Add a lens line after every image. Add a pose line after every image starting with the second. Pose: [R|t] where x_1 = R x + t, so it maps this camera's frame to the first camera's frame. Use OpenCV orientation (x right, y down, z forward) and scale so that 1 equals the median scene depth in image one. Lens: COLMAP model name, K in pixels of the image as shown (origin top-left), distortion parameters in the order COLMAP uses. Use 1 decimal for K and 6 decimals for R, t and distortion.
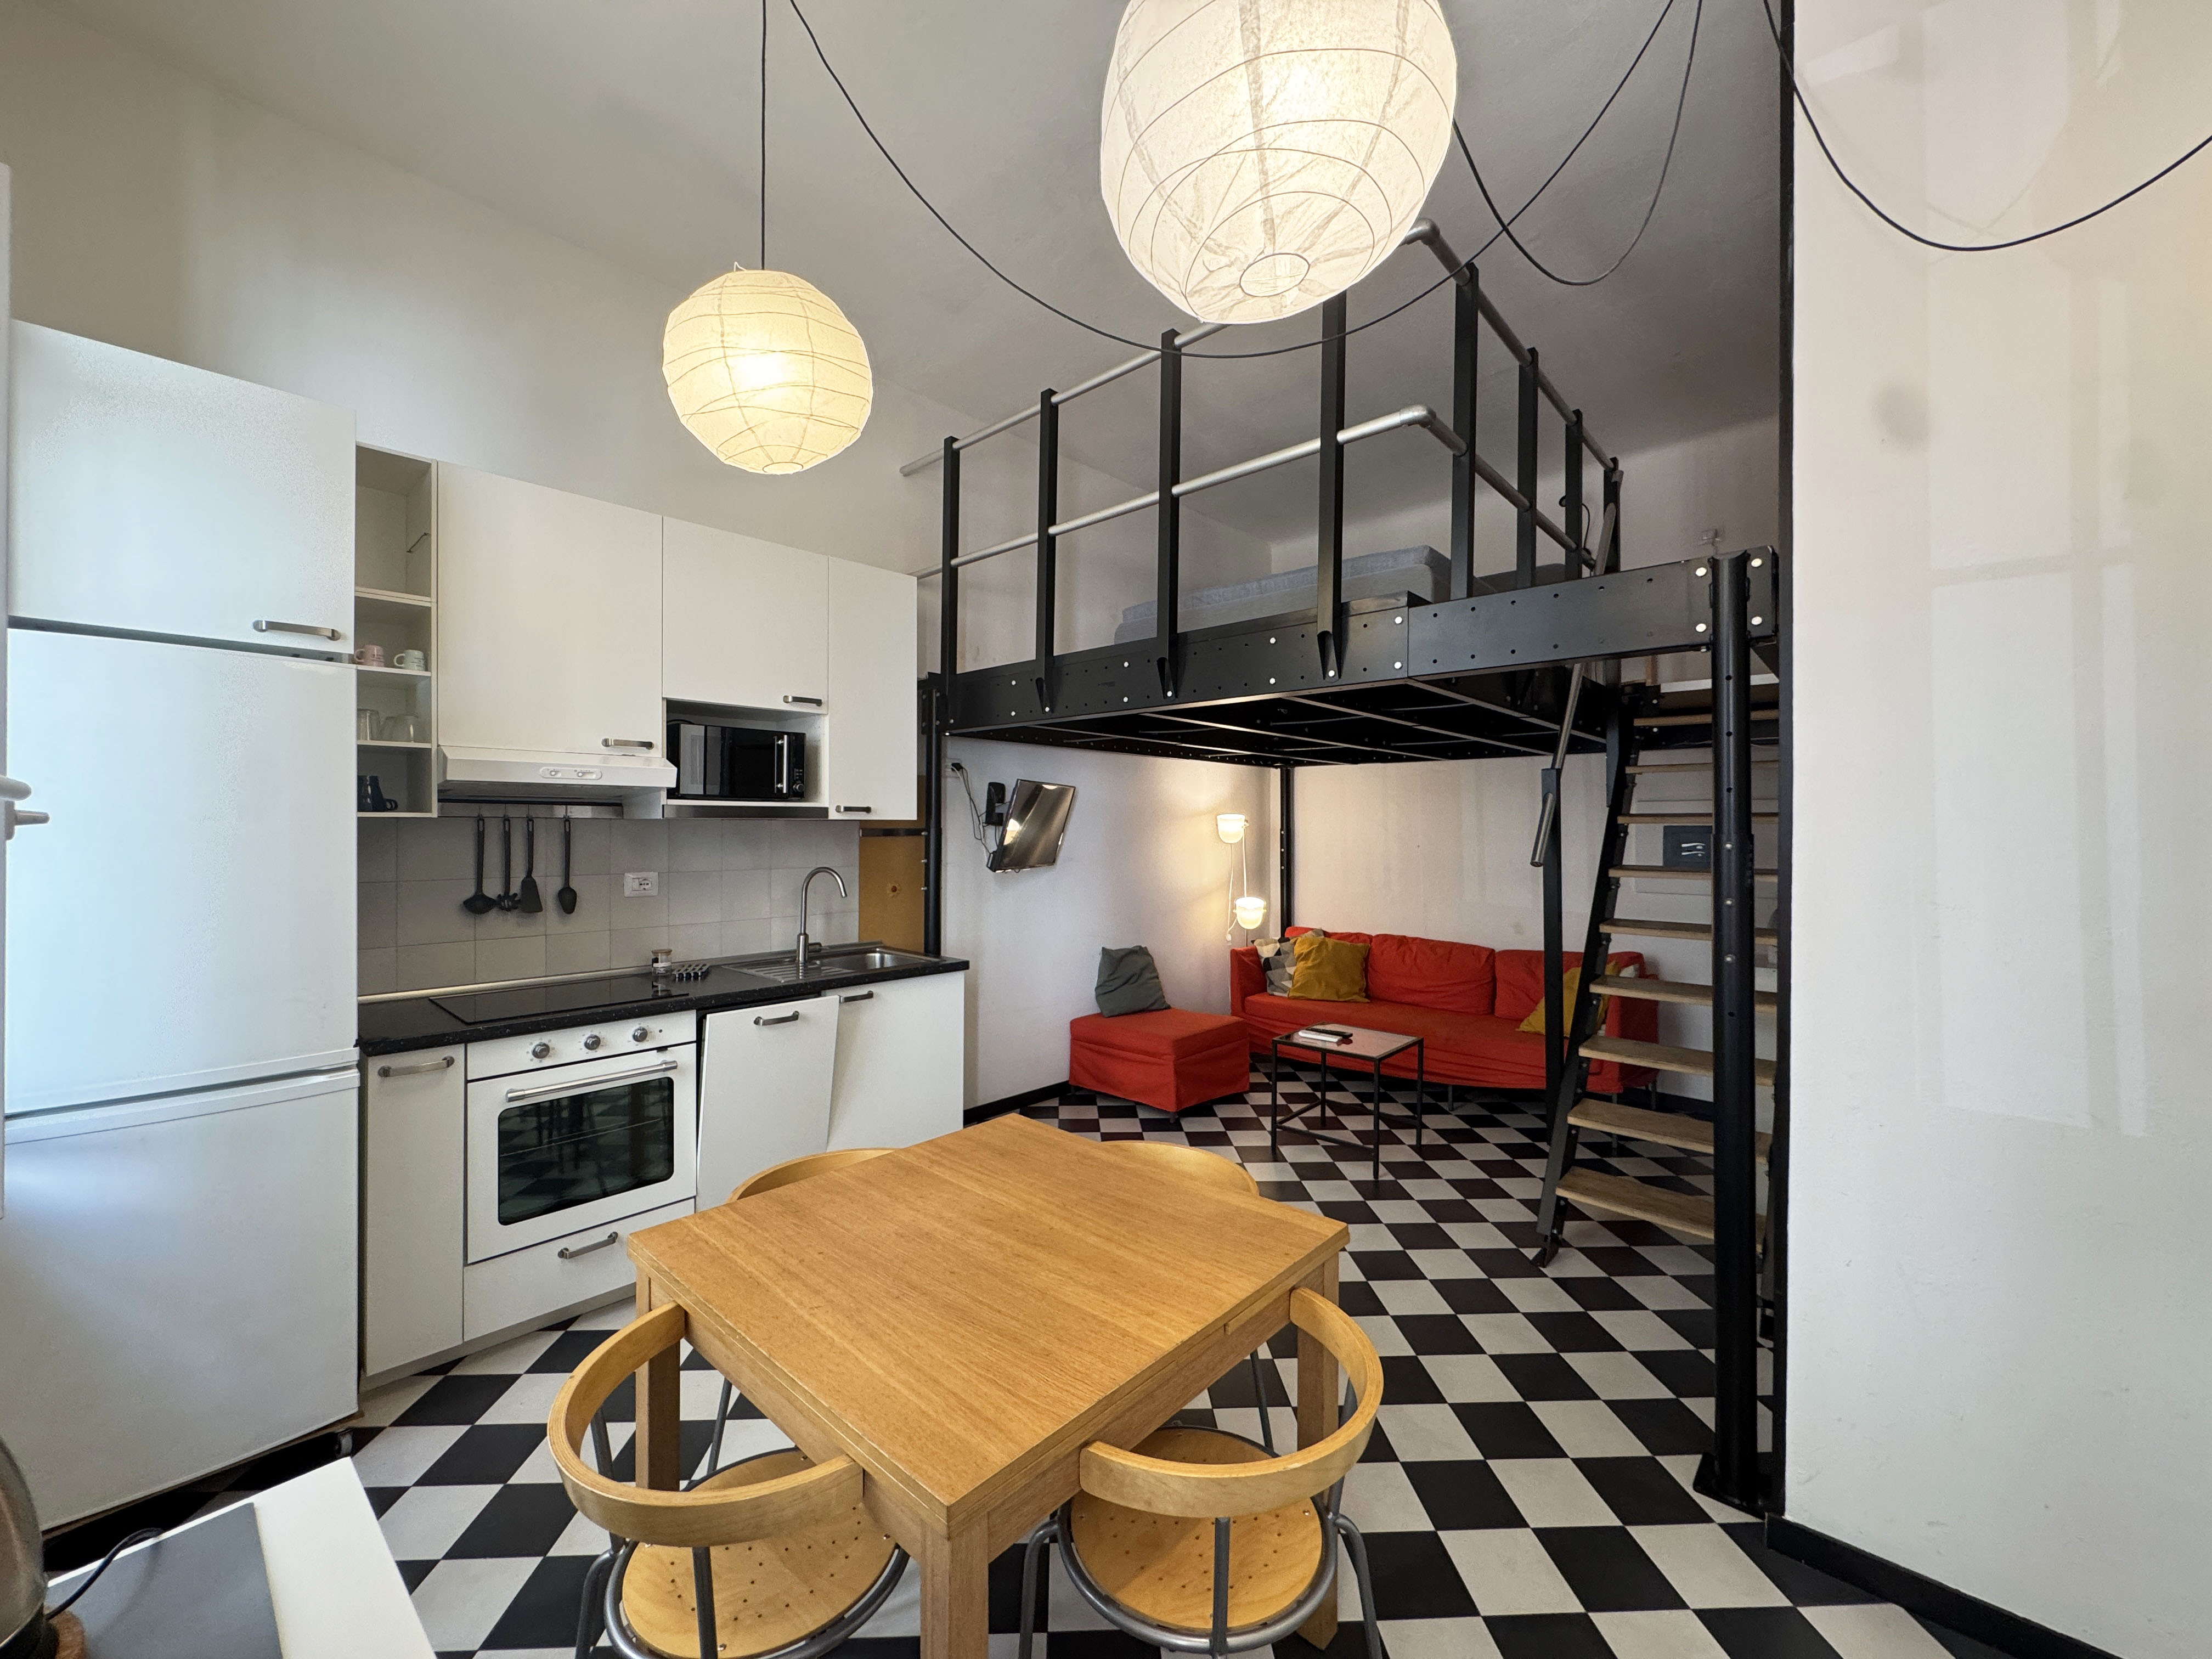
lens RADIAL K [[881.4, 0, 1106.0], [0, 881.4, 829.5], [0, 0, 1]] dist [-0.002451, -0.000124]
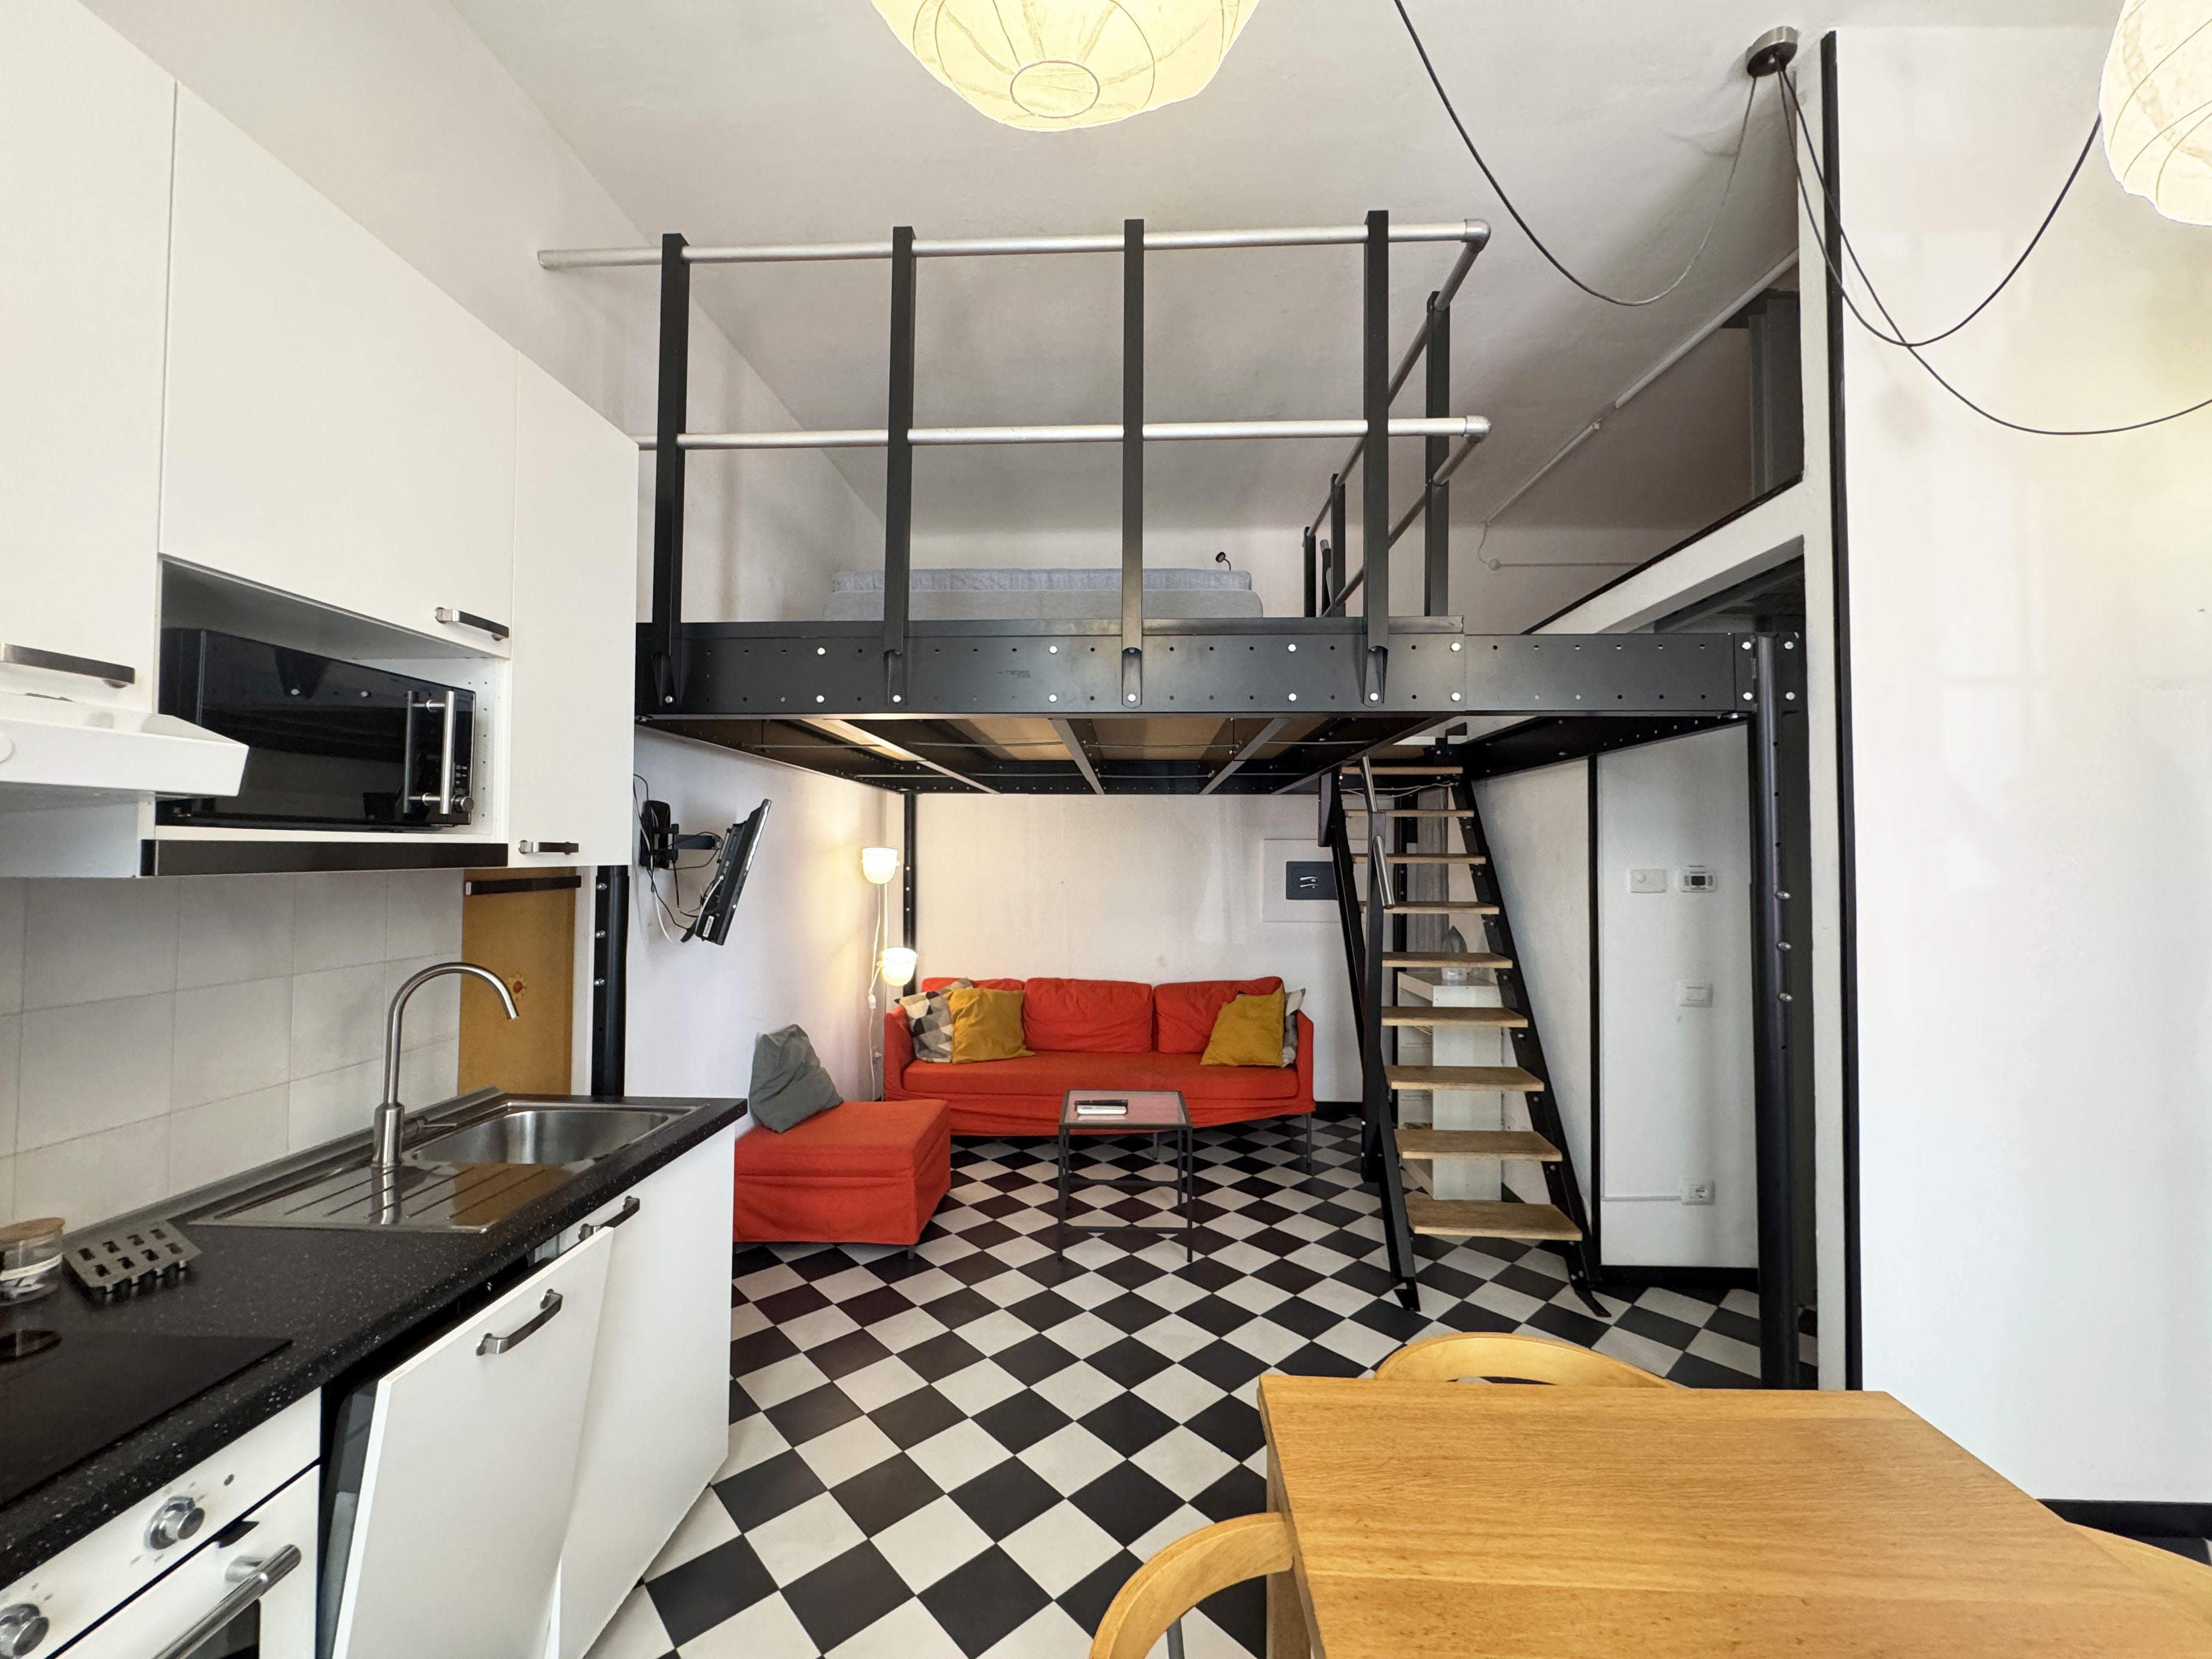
lens RADIAL K [[881.4, 0, 1106.0], [0, 881.4, 829.5], [0, 0, 1]] dist [-0.002451, -0.000124]
pose [[0.766326, 0.017757, 0.642206, -0.276293], [0.000420, 0.999604, -0.028140, -0.013924], [-0.642451, 0.021834, 0.766015, 0.292081]]
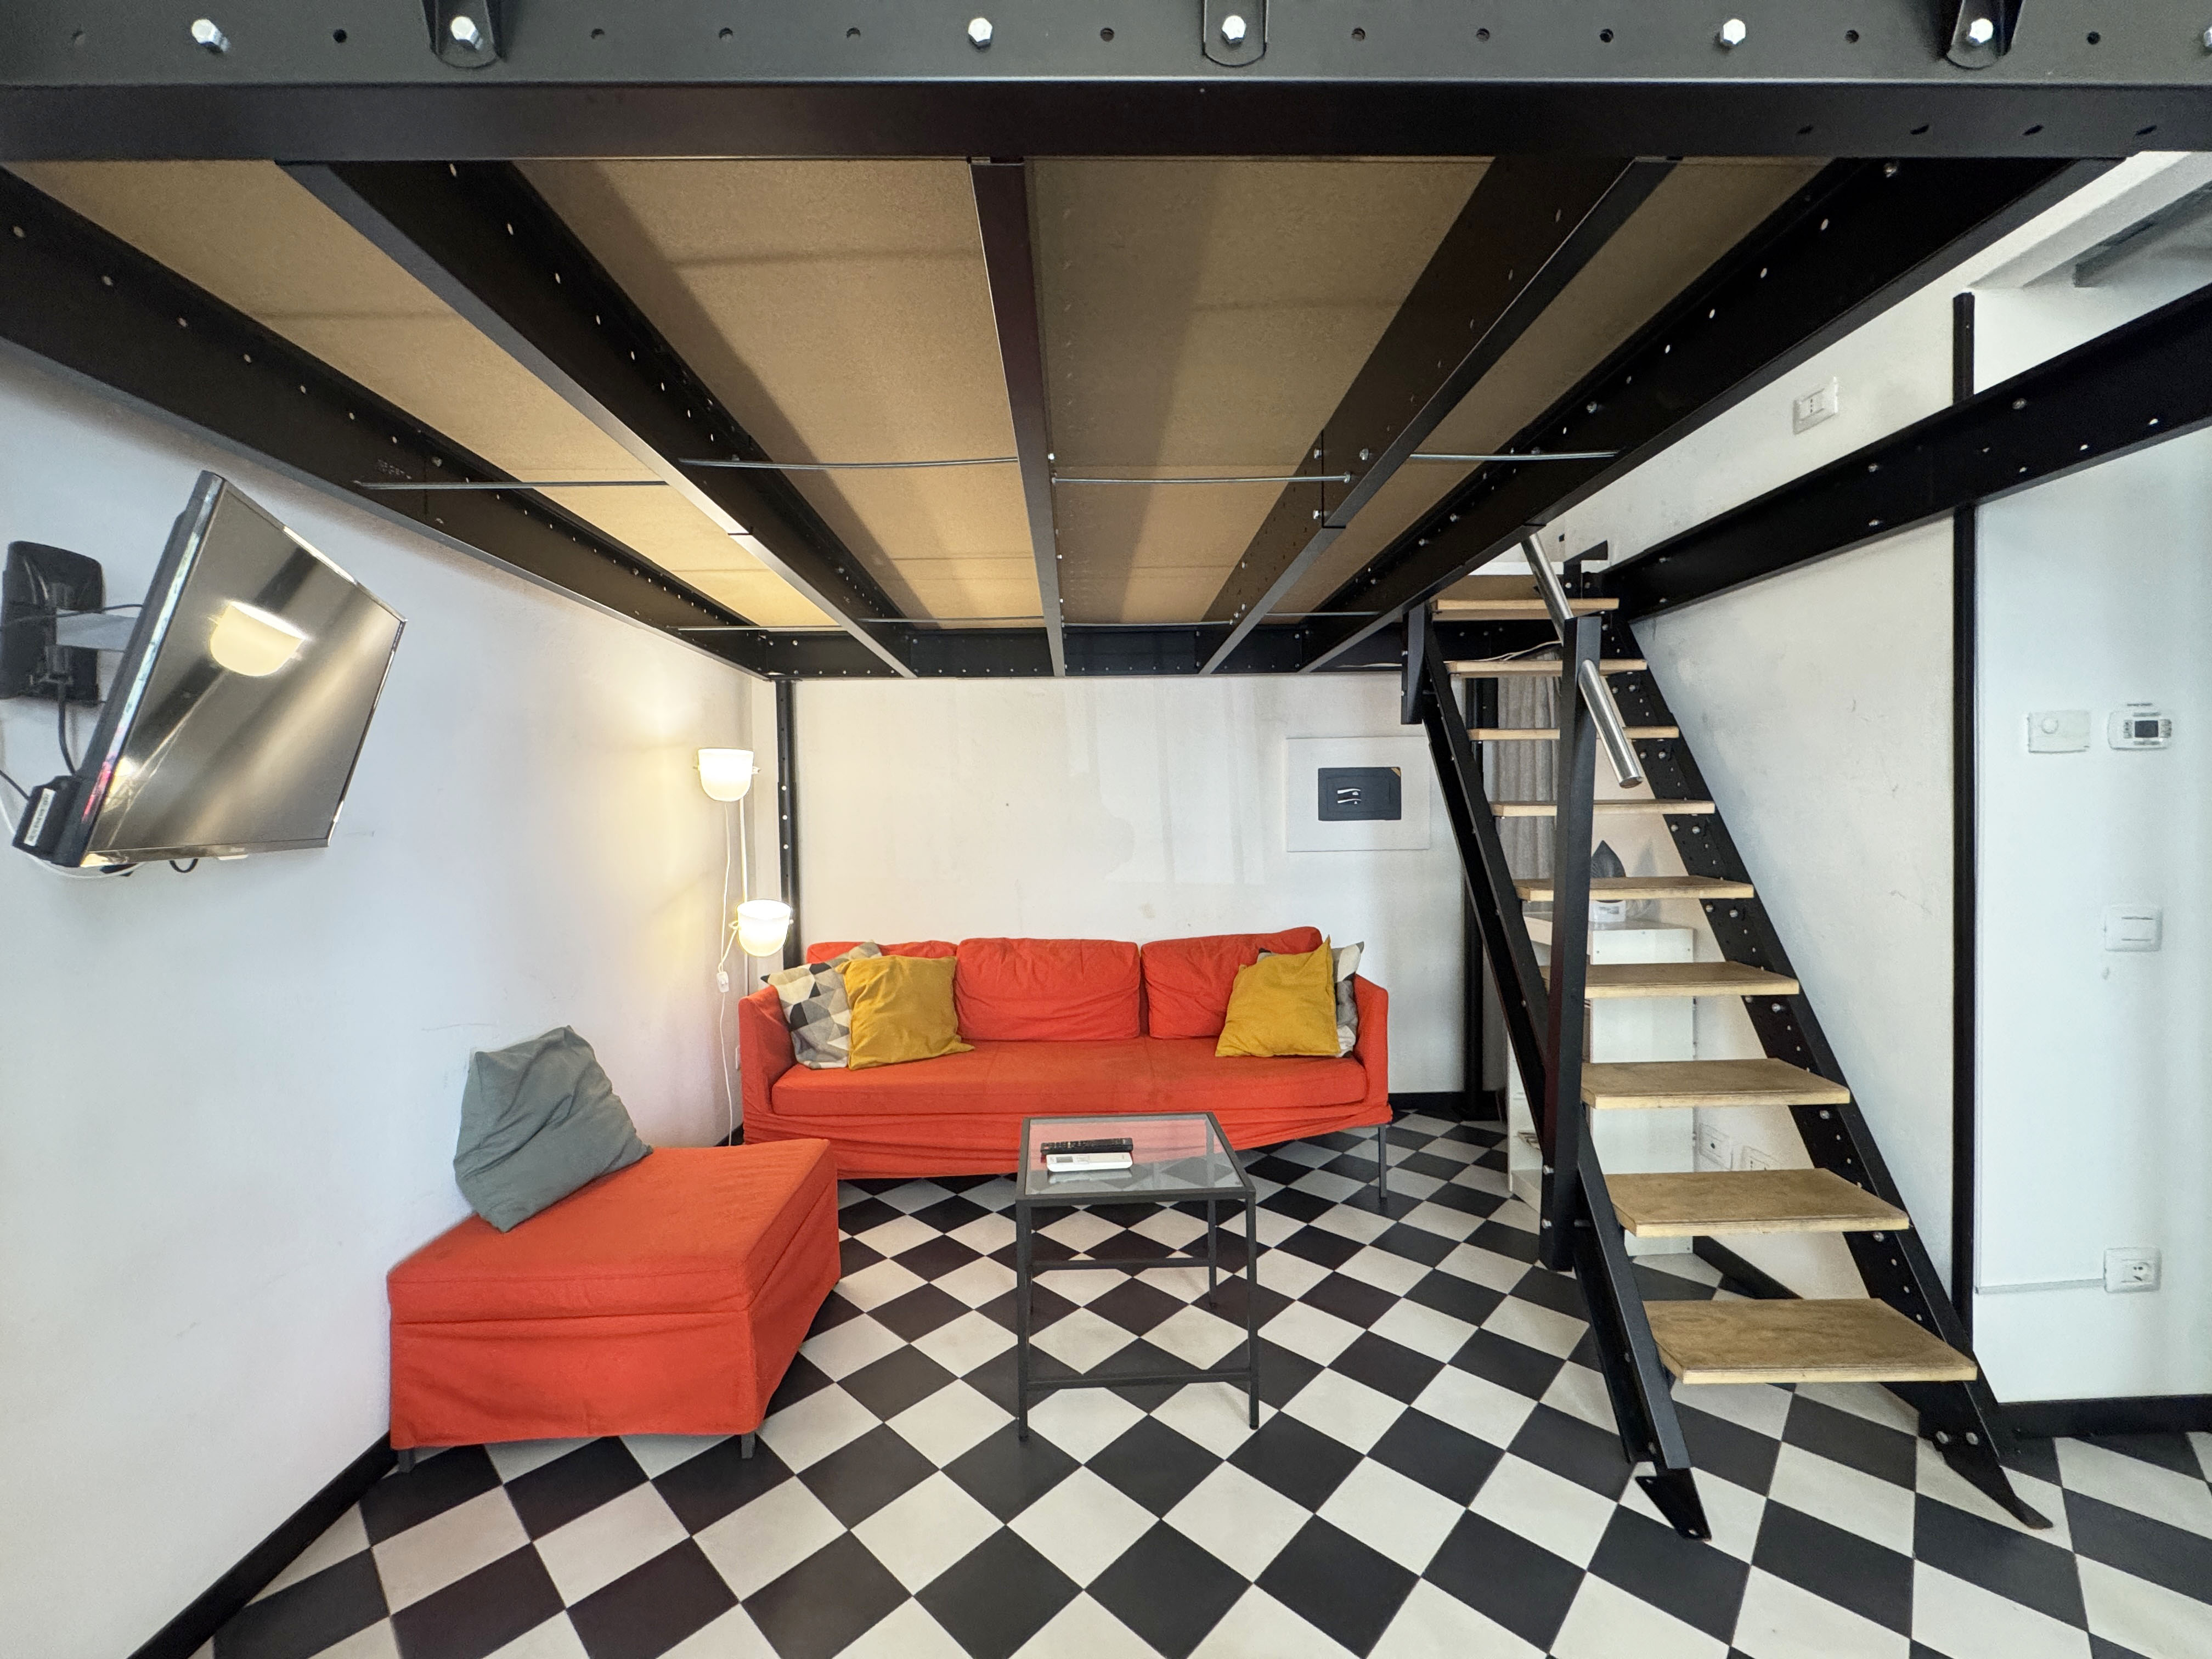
lens RADIAL K [[883.2, 0, 1104.8], [0, 883.2, 824.4], [0, 0, 1]] dist [0.001014, 0.000146]
pose [[0.722355, -0.022890, 0.691144, -0.078434], [0.021198, 0.999715, 0.010954, 0.035331], [-0.691198, 0.006738, 0.722634, 0.561051]]
